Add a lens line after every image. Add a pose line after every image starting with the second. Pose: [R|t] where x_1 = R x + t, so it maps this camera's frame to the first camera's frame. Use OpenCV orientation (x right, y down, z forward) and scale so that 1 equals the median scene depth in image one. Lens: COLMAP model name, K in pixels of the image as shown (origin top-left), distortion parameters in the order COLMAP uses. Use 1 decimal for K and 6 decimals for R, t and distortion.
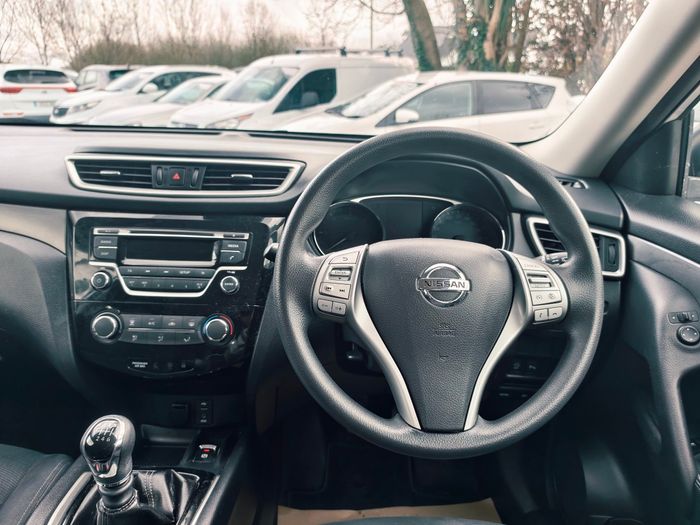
lens RADIAL K [[493.8, 0, 353.7], [0, 493.8, 263.4], [0, 0, 1]] dist [0.001290, -0.006734]
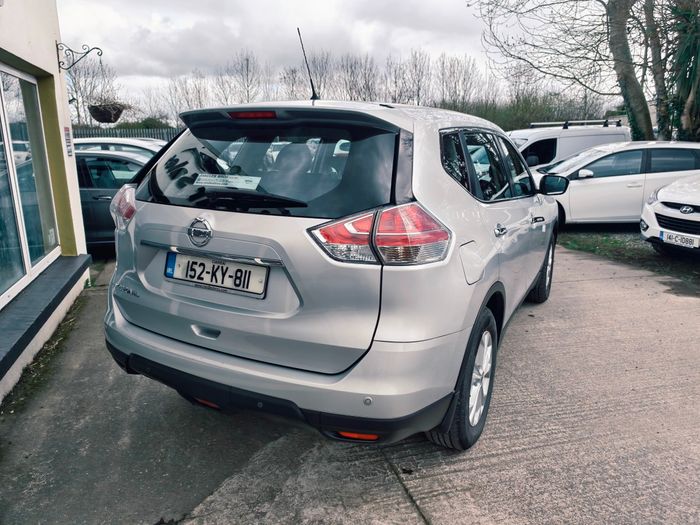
lens RADIAL K [[493.8, 0, 353.7], [0, 493.8, 263.4], [0, 0, 1]] dist [0.001290, -0.006734]
pose [[0.876947, 0.089977, -0.472089, 0.138940], [-0.136243, 0.988563, -0.064669, 0.110774], [0.460871, 0.121030, 0.879176, -0.407944]]
